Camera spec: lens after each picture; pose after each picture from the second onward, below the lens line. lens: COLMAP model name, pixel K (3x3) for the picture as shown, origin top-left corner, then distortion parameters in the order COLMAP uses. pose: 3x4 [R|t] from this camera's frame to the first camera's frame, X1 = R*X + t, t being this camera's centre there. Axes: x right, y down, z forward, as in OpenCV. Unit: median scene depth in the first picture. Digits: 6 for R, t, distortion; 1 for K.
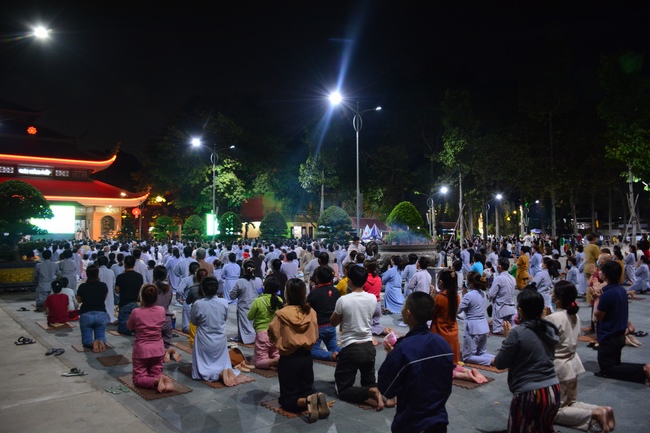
lens RADIAL K [[512.6, 0, 325.0], [0, 512.6, 216.5], [0, 0, 1]] dist [-0.141413, 0.110371]
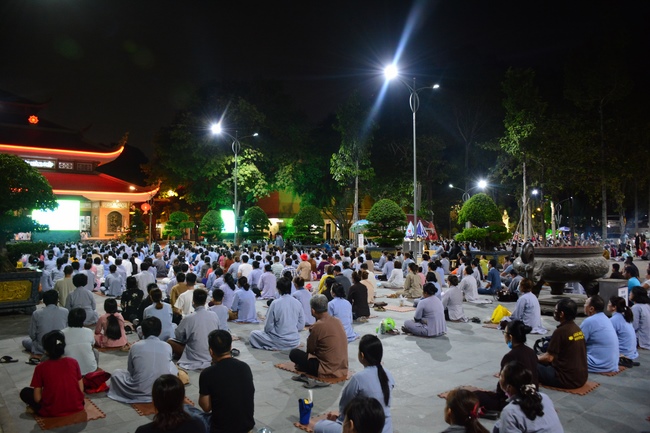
lens RADIAL K [[512.6, 0, 325.0], [0, 512.6, 216.5], [0, 0, 1]] dist [-0.141413, 0.110371]
pose [[0.999986, 0.002830, -0.004456, -0.049703], [-0.002809, 0.999985, 0.004649, 0.002996], [0.004469, -0.004636, 0.999979, 0.089673]]
